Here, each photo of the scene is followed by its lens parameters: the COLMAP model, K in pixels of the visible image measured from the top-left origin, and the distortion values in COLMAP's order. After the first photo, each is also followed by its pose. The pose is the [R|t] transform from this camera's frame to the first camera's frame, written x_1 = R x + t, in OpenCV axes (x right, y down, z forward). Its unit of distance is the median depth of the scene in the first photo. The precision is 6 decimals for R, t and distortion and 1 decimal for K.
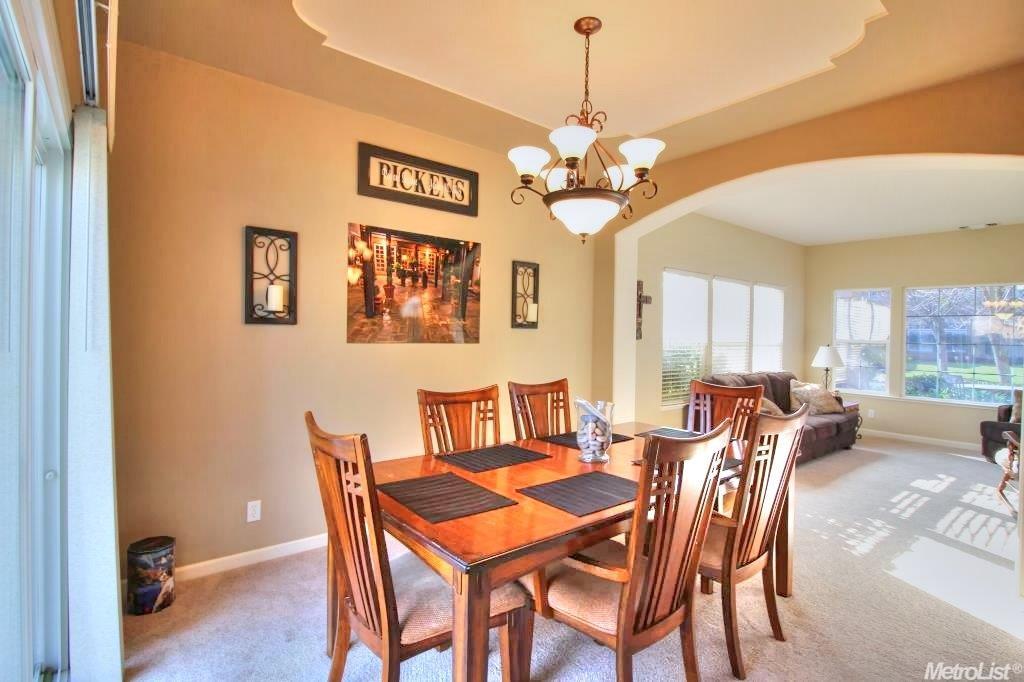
lens RADIAL K [[538.9, 0, 469.3], [0, 538.9, 340.9], [0, 0, 1]] dist [-0.000222, -0.019500]
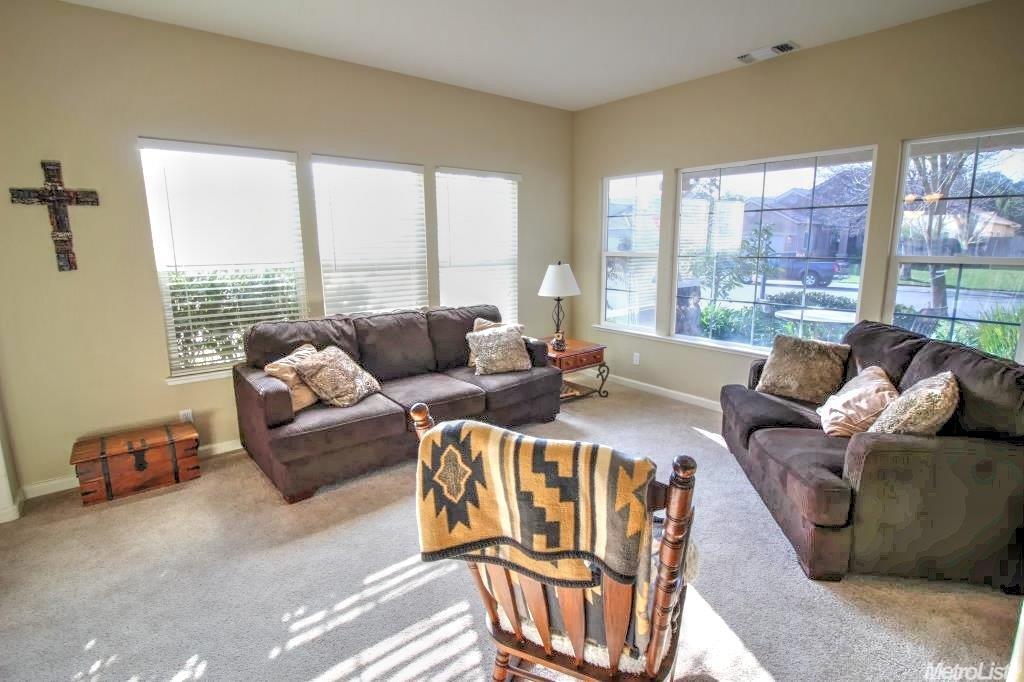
lens RADIAL K [[514.4, 0, 506.8], [0, 514.4, 336.2], [0, 0, 1]] dist [-0.000126, -0.014840]
pose [[0.999706, -0.023360, -0.006472, 0.643142], [0.024108, 0.986007, 0.164949, -0.009693], [0.002528, -0.165056, 0.986281, 0.372785]]
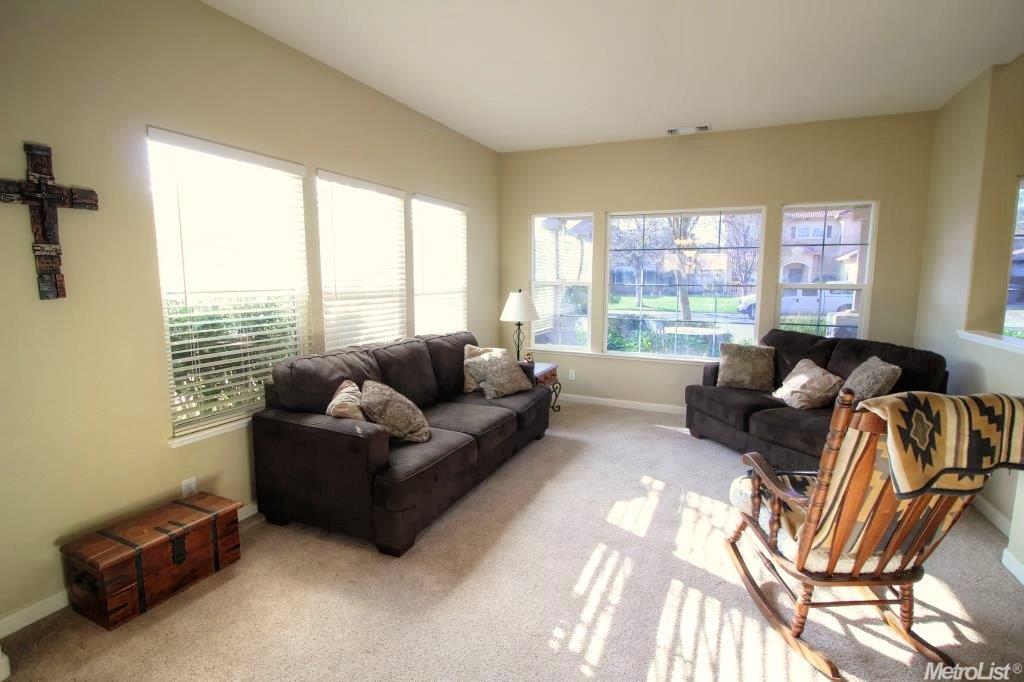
lens RADIAL K [[514.4, 0, 506.8], [0, 514.4, 336.2], [0, 0, 1]] dist [-0.000126, -0.014840]
pose [[0.887474, -0.066472, 0.456040, 0.353893], [0.015801, 0.993350, 0.114042, -0.010390], [-0.460588, -0.094003, 0.882622, 0.415310]]
